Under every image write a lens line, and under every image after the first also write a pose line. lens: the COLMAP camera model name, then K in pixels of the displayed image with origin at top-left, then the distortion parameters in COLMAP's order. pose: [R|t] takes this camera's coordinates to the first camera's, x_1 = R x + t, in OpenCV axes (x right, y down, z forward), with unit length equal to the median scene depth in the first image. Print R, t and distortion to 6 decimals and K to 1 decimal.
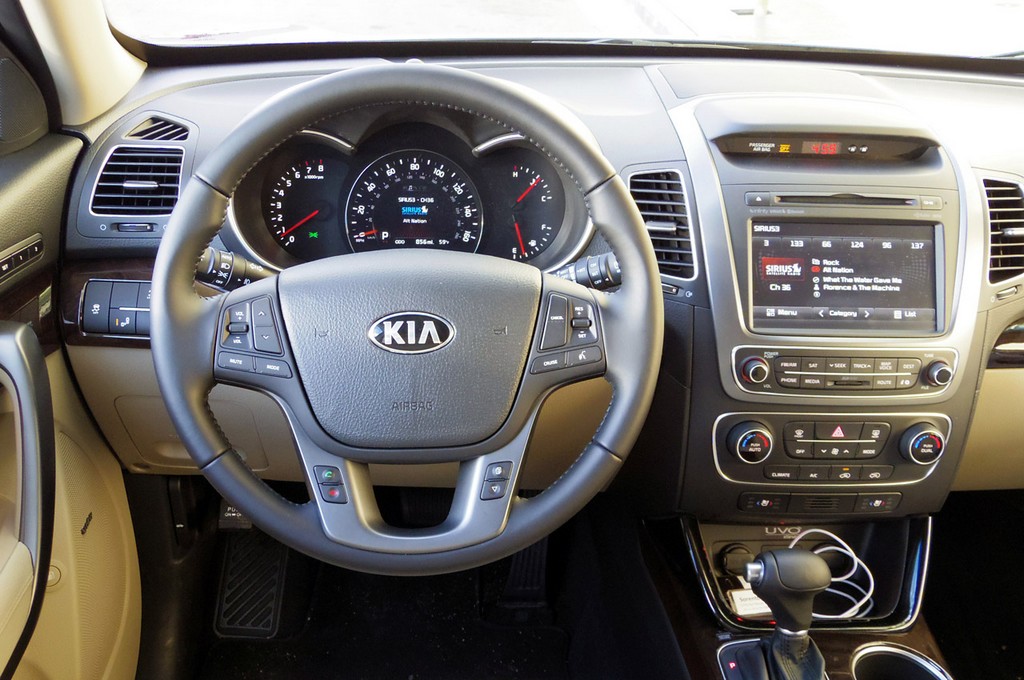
lens RADIAL K [[1008.5, 0, 492.0], [0, 1008.5, 392.1], [0, 0, 1]] dist [-0.012765, 0.000000]
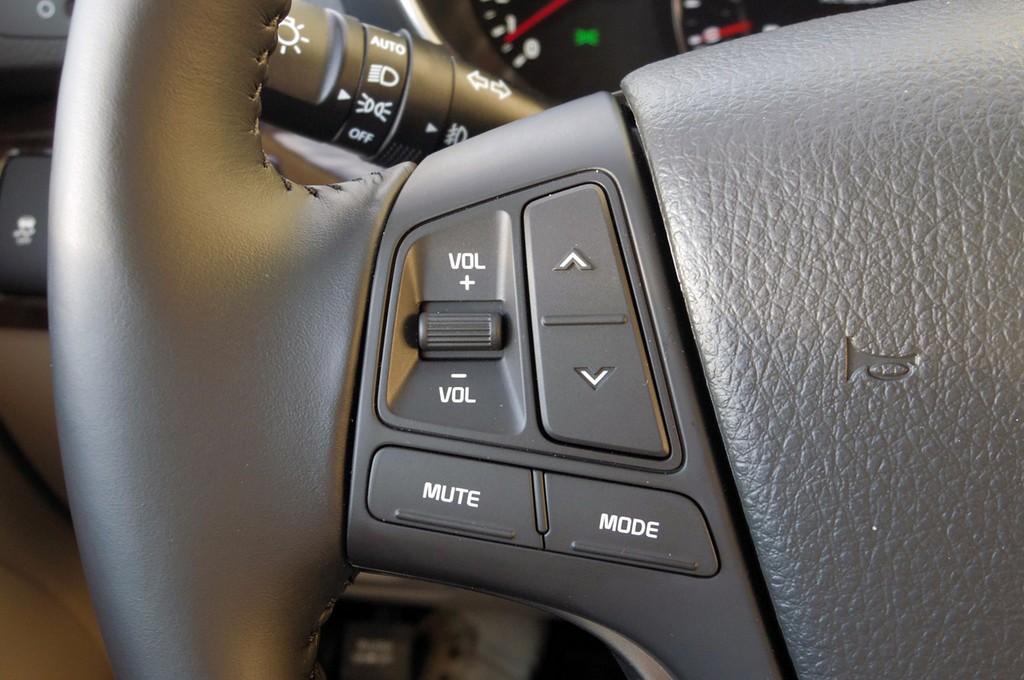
lens RADIAL K [[1220.5, 0, 510.9], [0, 1220.5, 335.6], [0, 0, 1]] dist [0.026312, 0.000000]
pose [[0.992582, 0.008003, -0.121314, -0.162693], [-0.006565, 0.999903, 0.012254, -0.050638], [0.121400, -0.011367, 0.992539, 0.578749]]
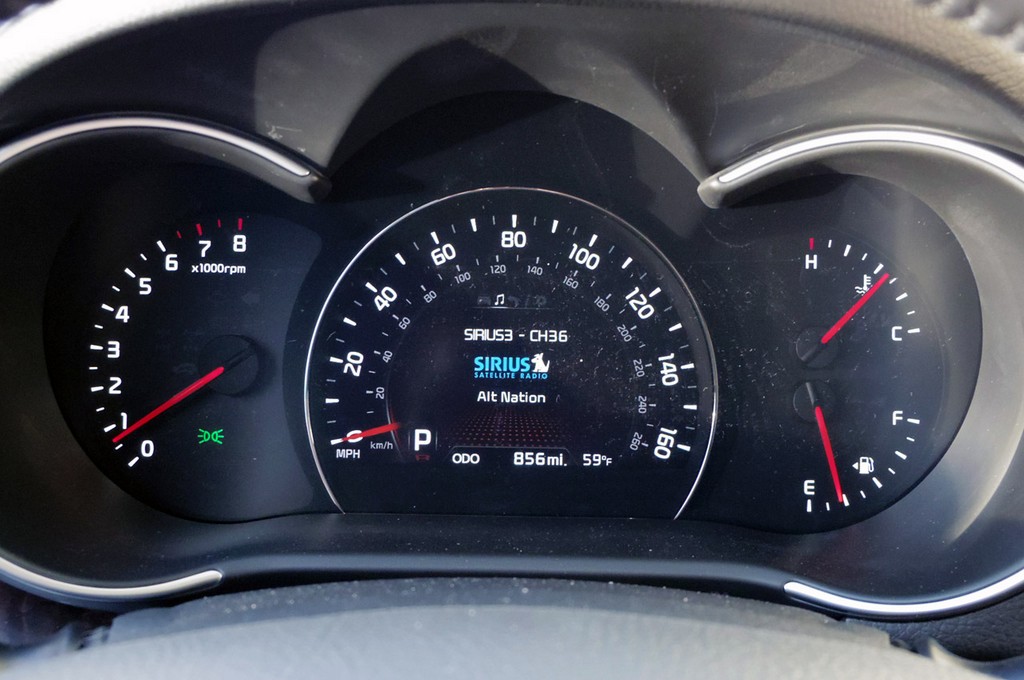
lens RADIAL K [[1468.9, 0, 517.1], [0, 1468.9, 341.9], [0, 0, 1]] dist [-0.009297, 0.000000]
pose [[0.997286, 0.005627, -0.073416, -0.042856], [-0.017047, 0.987632, -0.155859, -0.123789], [0.071631, 0.156687, 0.985047, 0.570264]]
